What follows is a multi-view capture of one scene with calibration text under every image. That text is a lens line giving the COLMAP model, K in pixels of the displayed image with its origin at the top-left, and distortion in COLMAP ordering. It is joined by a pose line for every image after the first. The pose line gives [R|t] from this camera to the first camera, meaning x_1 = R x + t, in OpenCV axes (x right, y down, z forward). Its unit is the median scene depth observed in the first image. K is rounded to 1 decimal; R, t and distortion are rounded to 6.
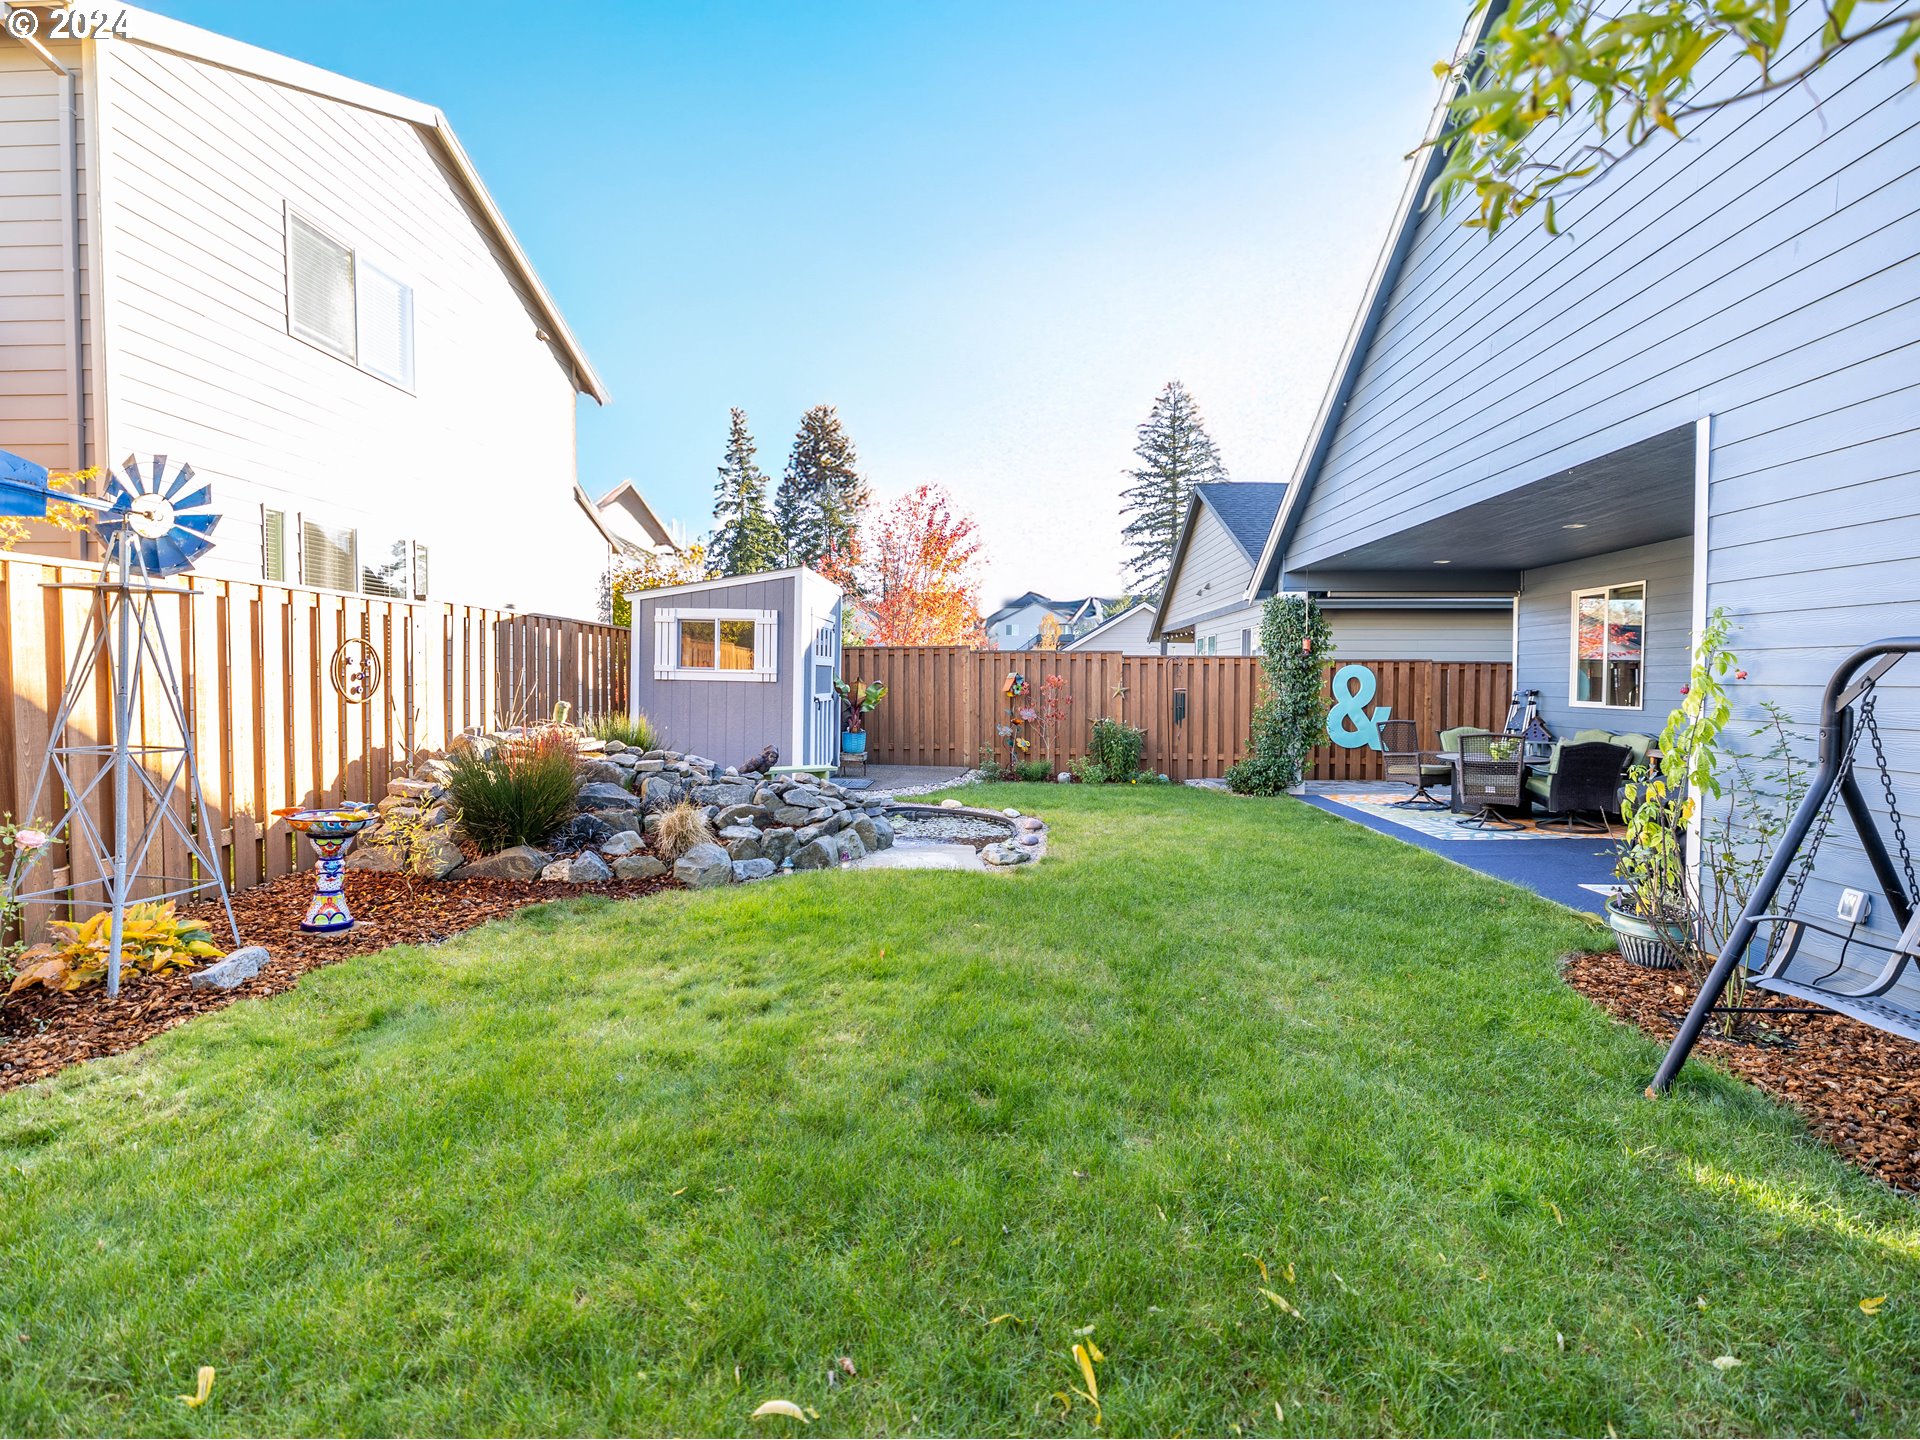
lens RADIAL K [[900.5, 0, 967.4], [0, 900.5, 707.6], [0, 0, 1]] dist [0.006515, 0.000012]
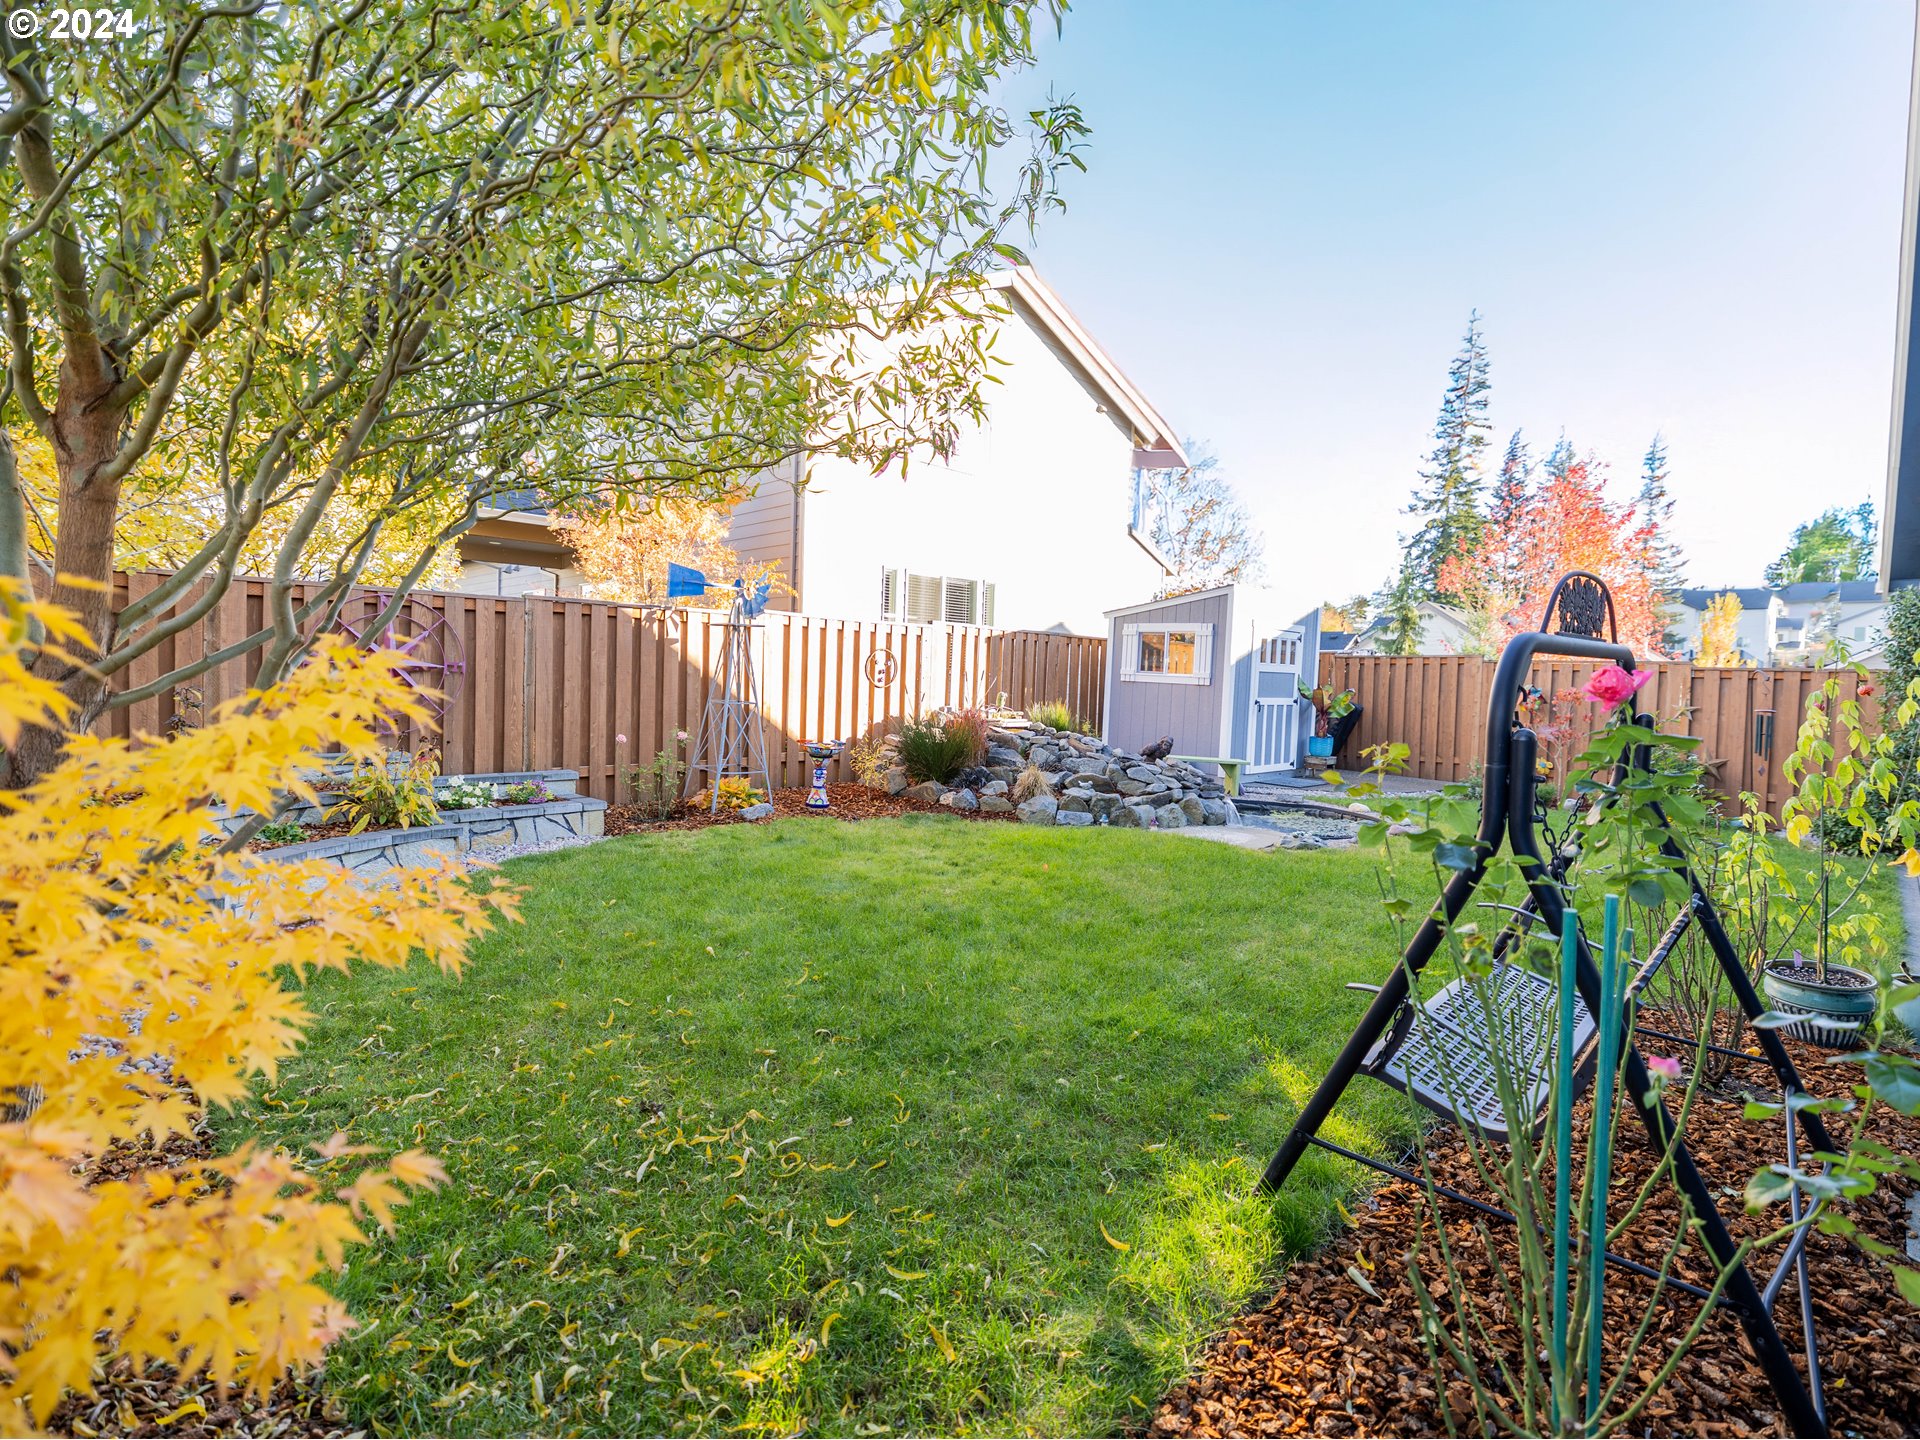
lens RADIAL K [[900.5, 0, 967.4], [0, 900.5, 707.6], [0, 0, 1]] dist [0.006515, 0.000012]
pose [[0.744842, 0.042610, -0.665879, 0.529272], [-0.049401, 0.998742, 0.008650, 0.008850], [0.665409, 0.026452, 0.746010, -0.120466]]
